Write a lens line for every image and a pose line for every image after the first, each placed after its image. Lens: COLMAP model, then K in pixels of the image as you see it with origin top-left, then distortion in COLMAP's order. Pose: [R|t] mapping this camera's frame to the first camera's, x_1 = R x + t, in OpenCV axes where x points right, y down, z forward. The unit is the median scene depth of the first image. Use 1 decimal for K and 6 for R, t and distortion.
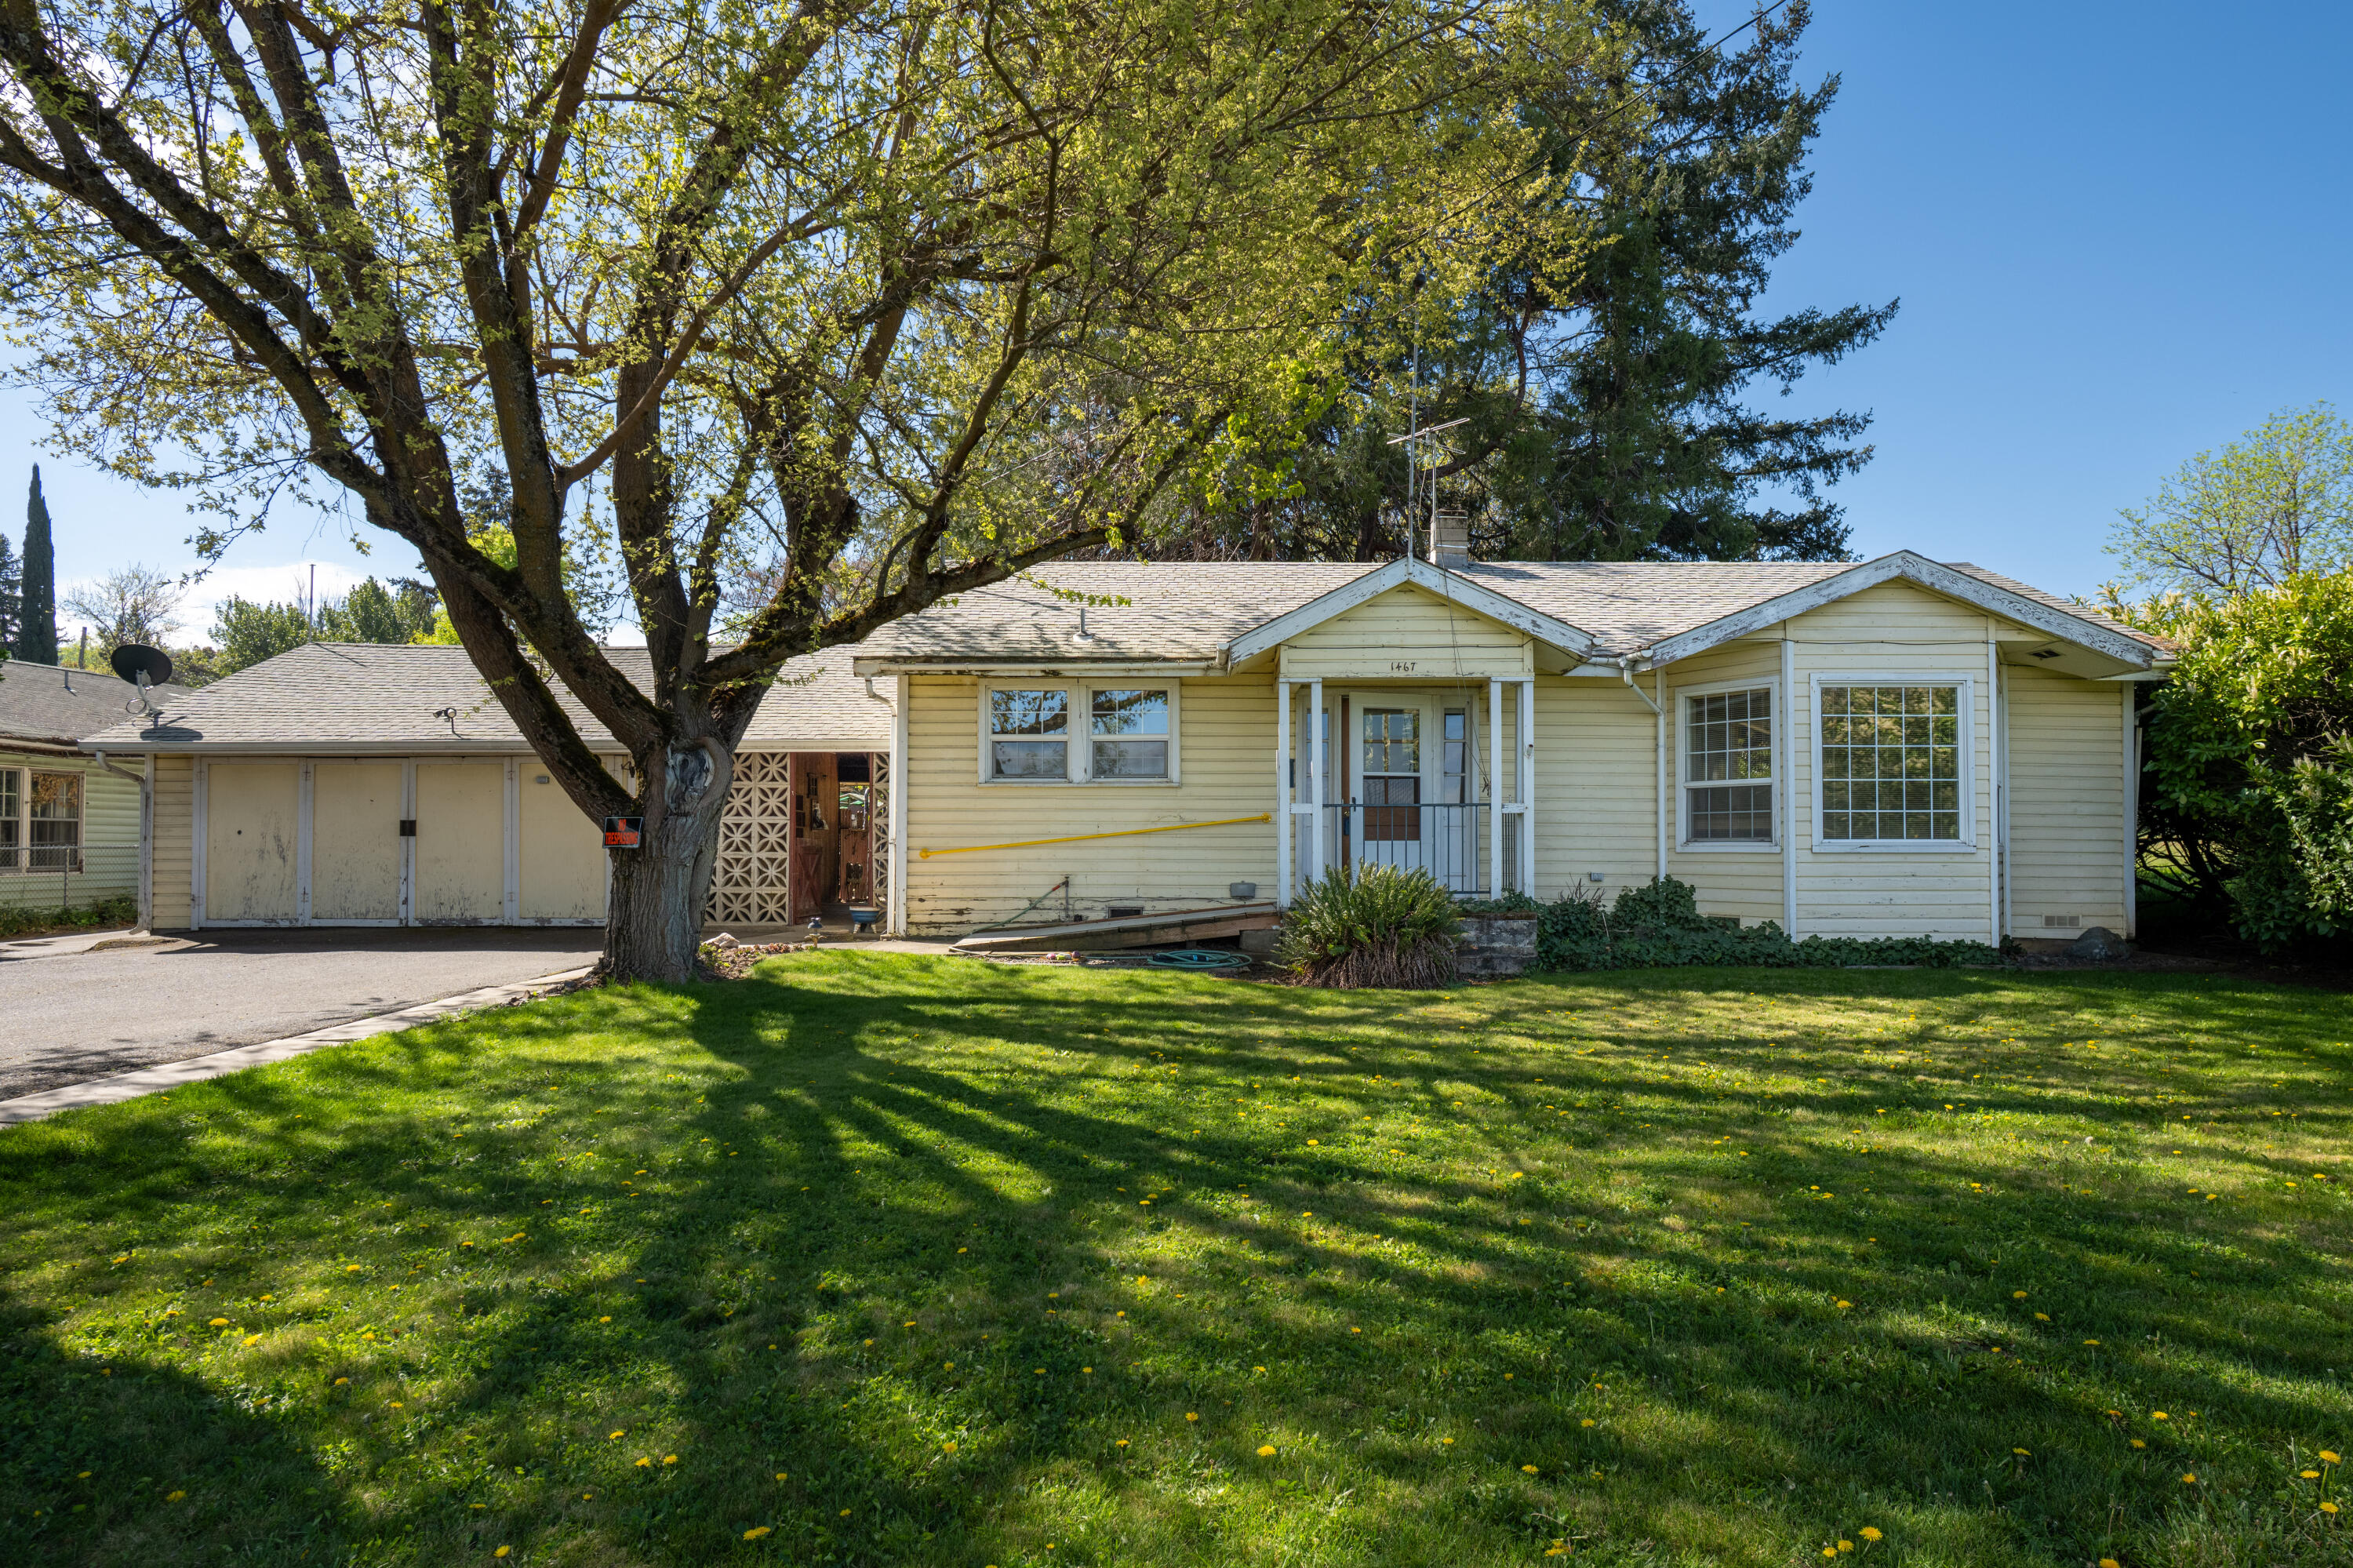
lens RADIAL K [[1364.7, 0, 1175.9], [0, 1364.7, 790.1], [0, 0, 1]] dist [-0.001012, -0.000352]
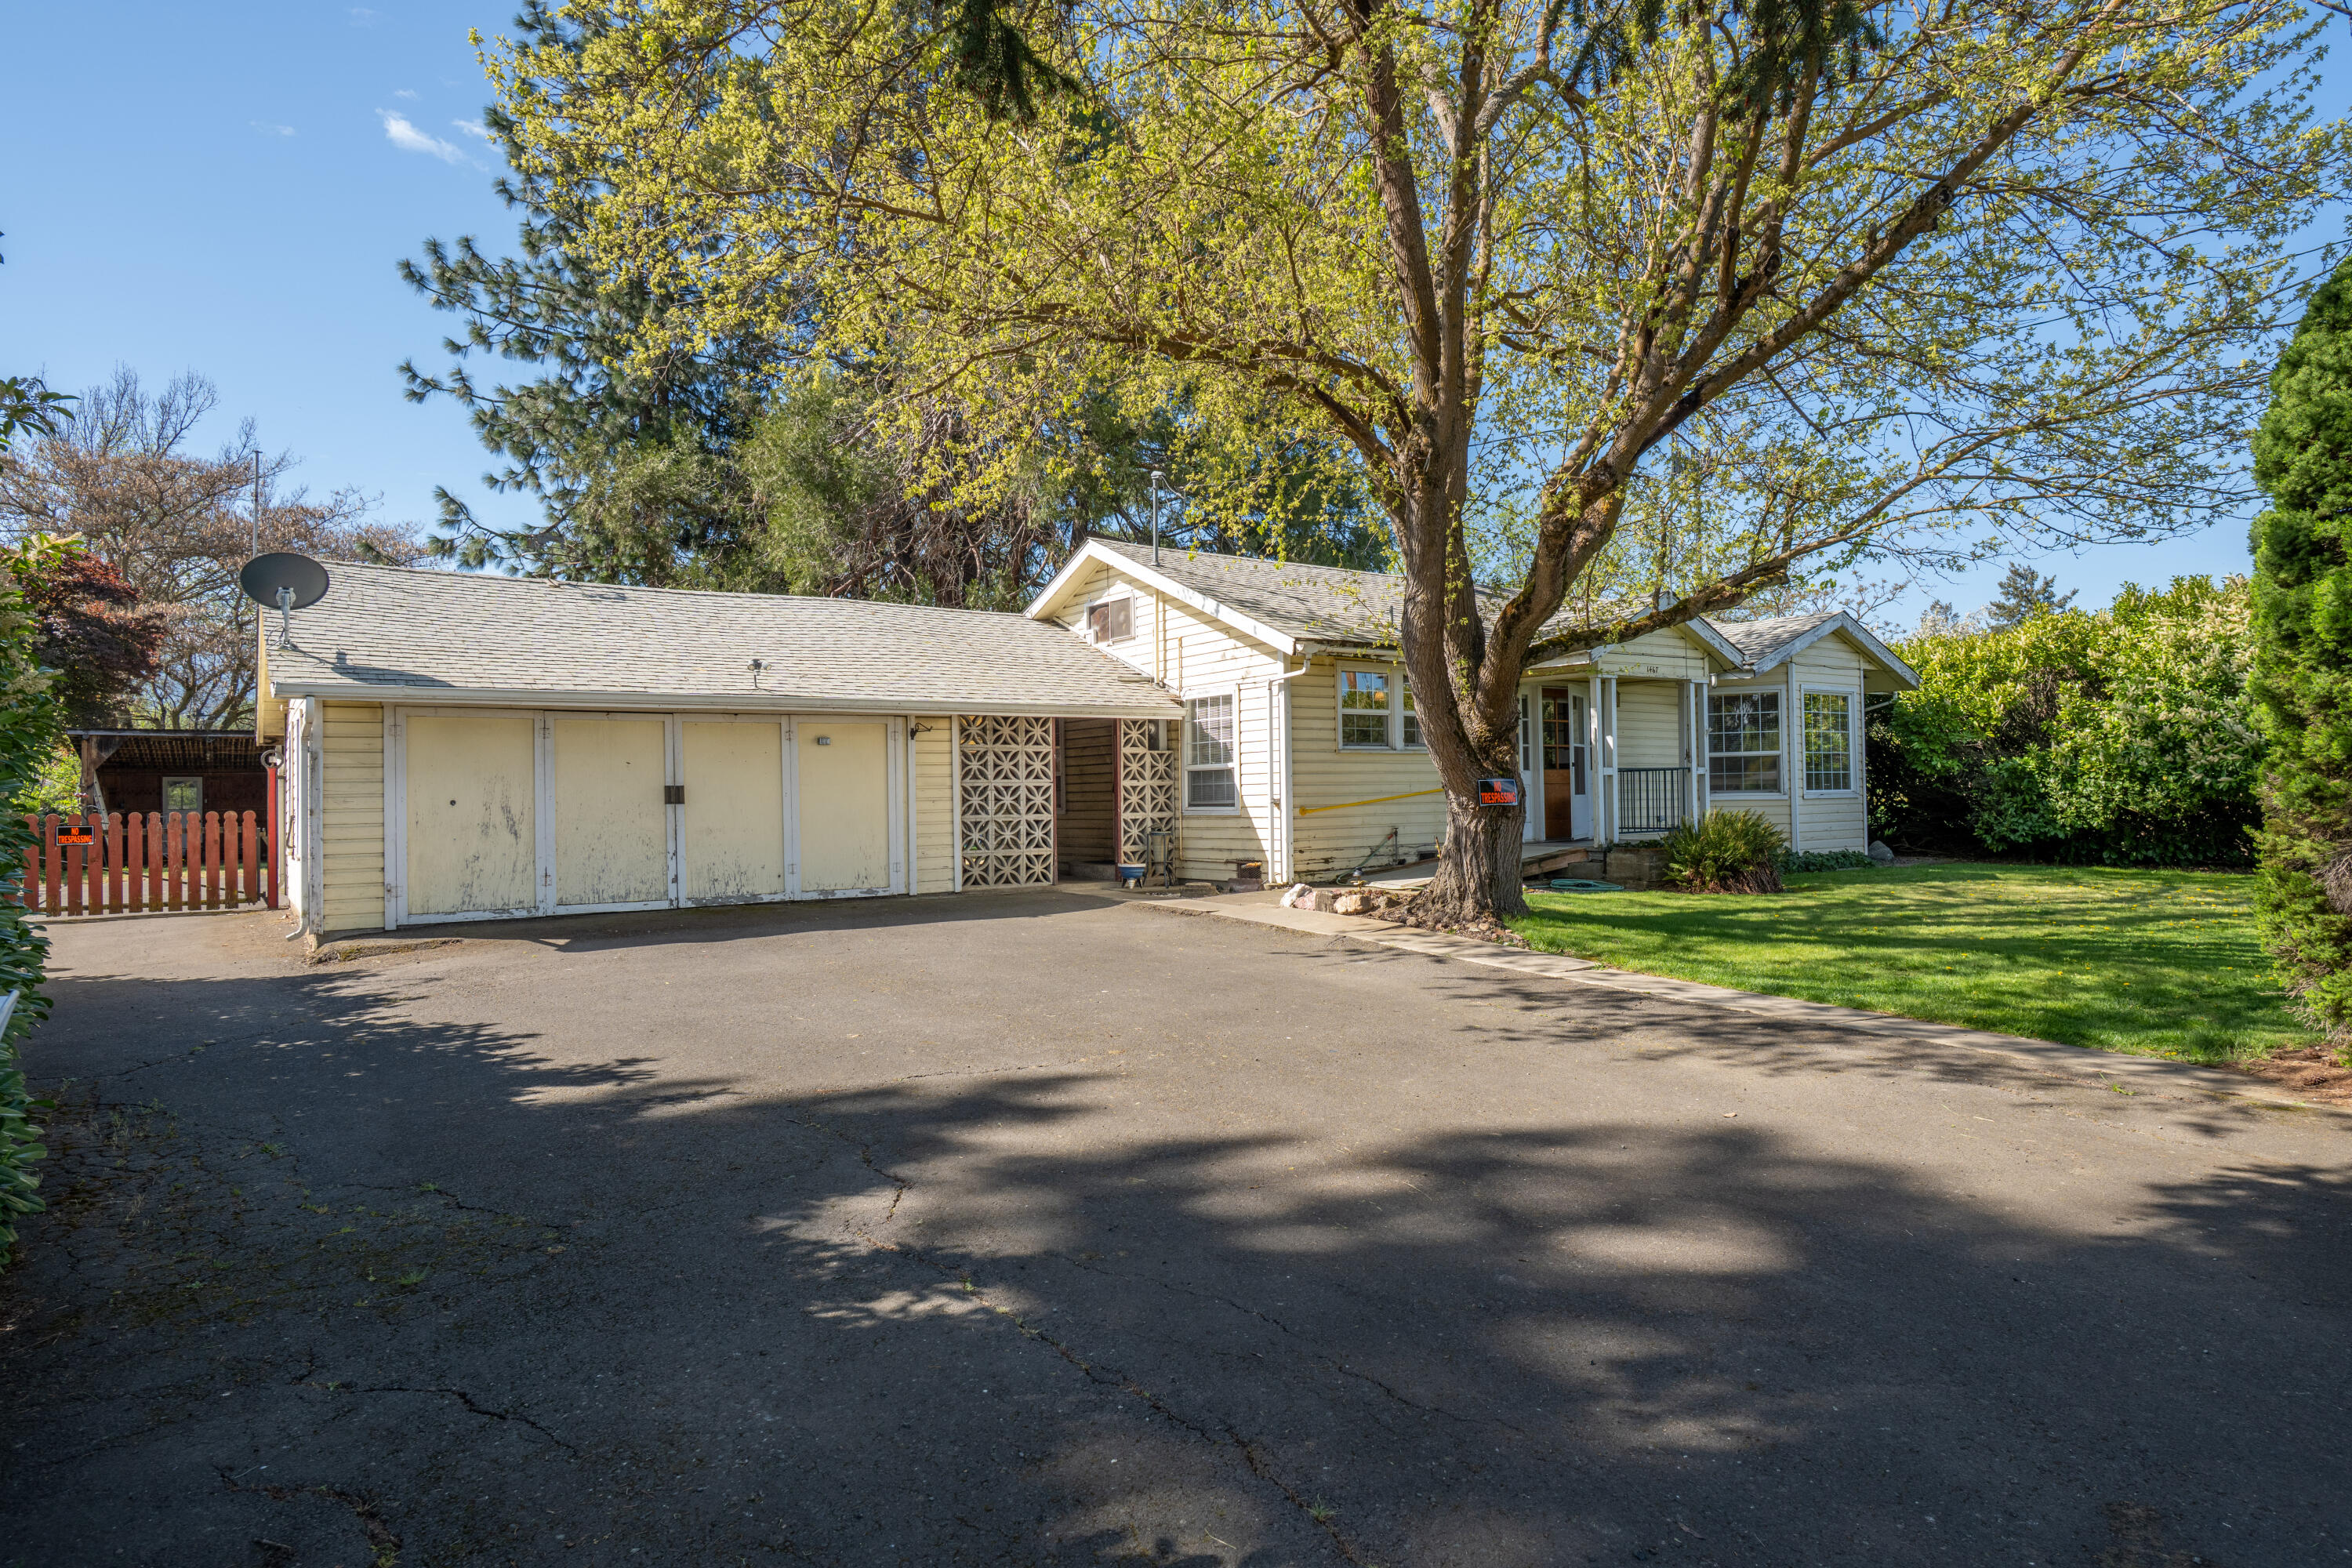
lens RADIAL K [[1364.0, 0, 1174.3], [0, 1364.0, 777.8], [0, 0, 1]] dist [-0.001012, -0.000352]
pose [[0.814812, -0.003706, 0.579713, -0.807226], [-0.006647, 0.999854, 0.015733, 0.001358], [-0.579687, -0.016673, 0.814669, 0.111548]]
